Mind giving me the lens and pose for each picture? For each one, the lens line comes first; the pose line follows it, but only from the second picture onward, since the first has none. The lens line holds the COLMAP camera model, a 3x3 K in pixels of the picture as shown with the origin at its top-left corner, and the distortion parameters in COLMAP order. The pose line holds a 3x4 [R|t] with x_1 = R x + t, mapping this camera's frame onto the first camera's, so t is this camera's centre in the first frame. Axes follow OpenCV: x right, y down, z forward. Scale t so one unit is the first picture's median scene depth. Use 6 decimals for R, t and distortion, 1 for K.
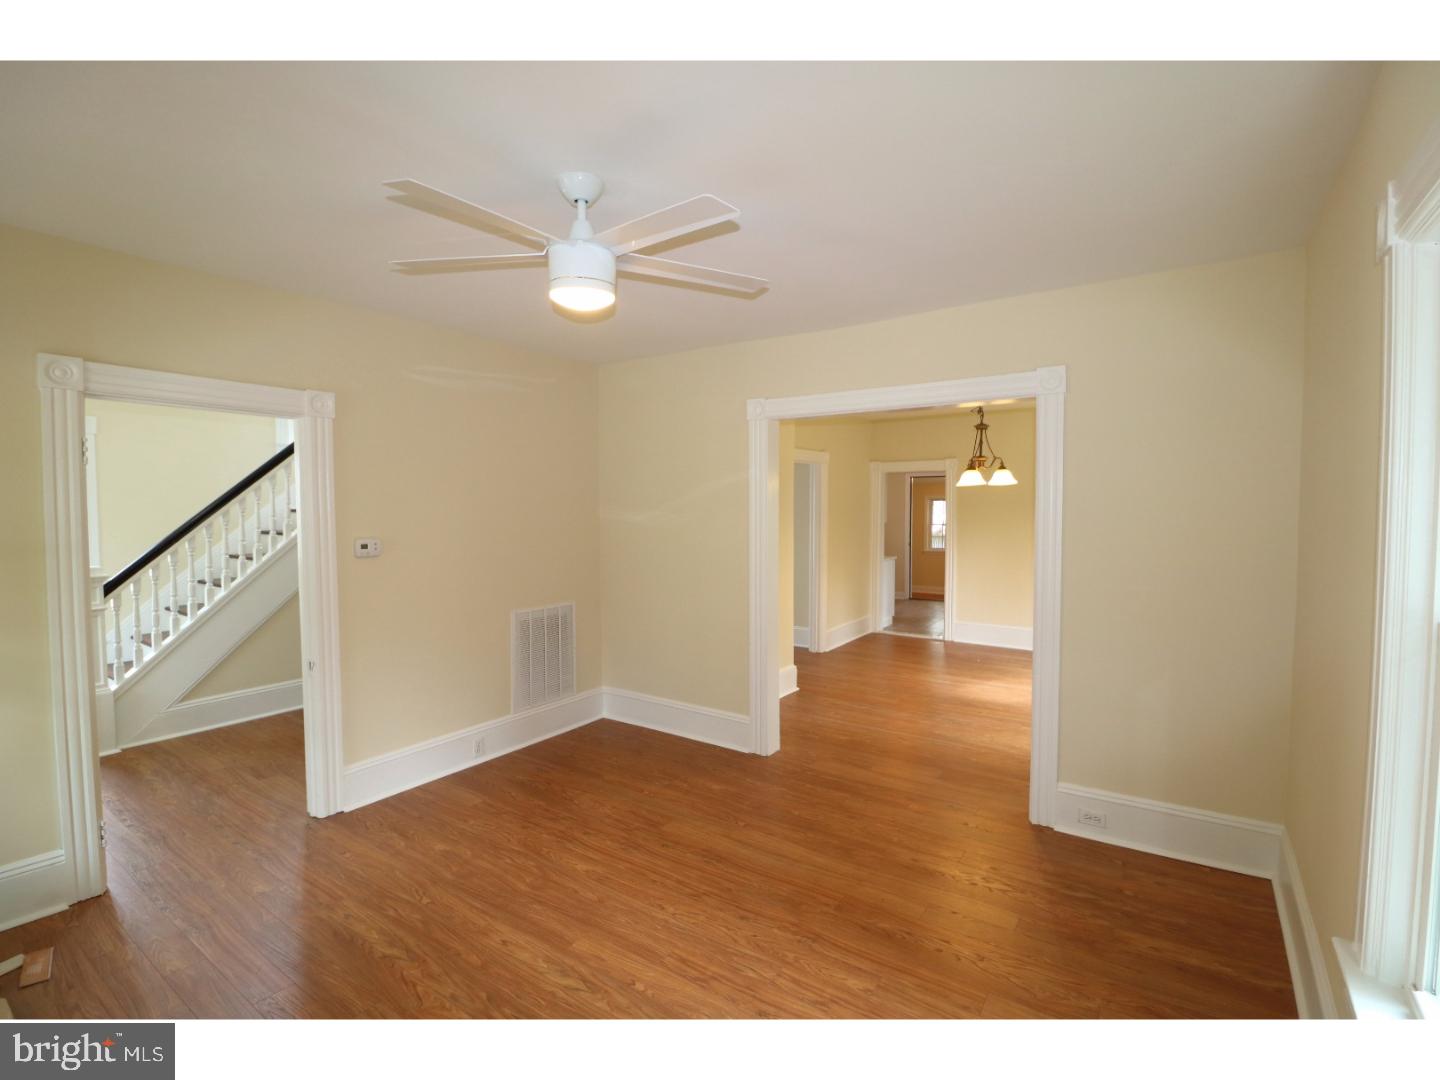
lens RADIAL K [[665.5, 0, 720.9], [0, 665.5, 535.1], [0, 0, 1]] dist [0.003822, -0.017204]
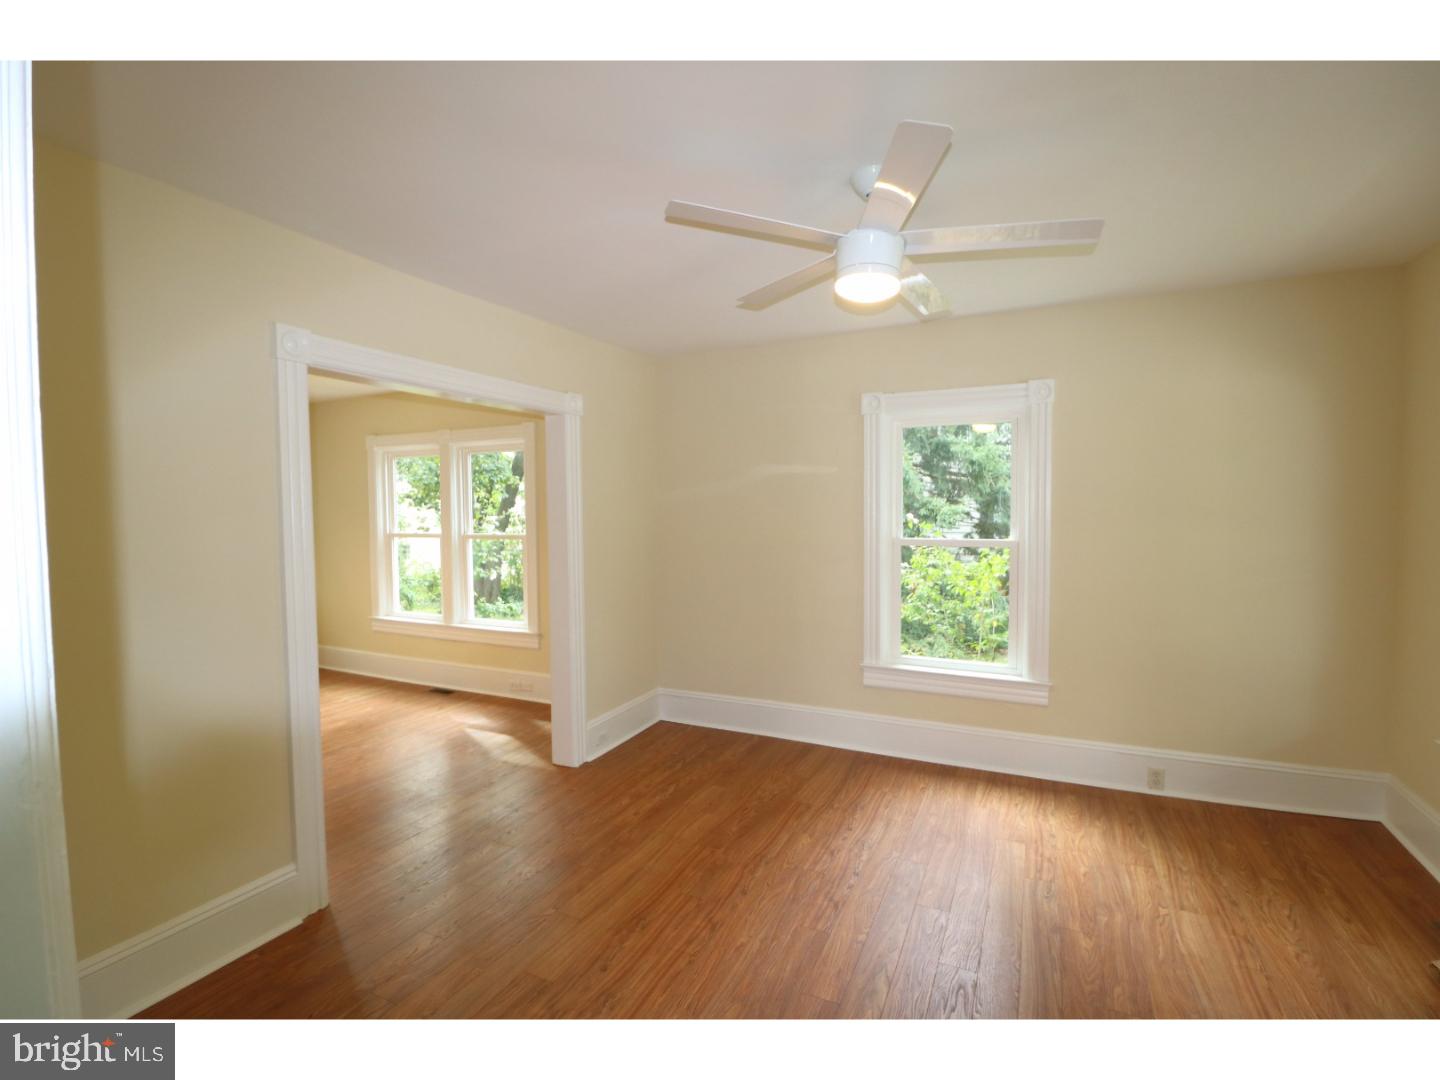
lens RADIAL K [[665.5, 0, 720.9], [0, 665.5, 535.1], [0, 0, 1]] dist [0.003822, -0.017204]
pose [[-0.155641, -0.035516, 0.987175, -0.928627], [0.057570, 0.997329, 0.044958, -0.034797], [-0.986135, 0.063829, -0.153181, 1.103717]]
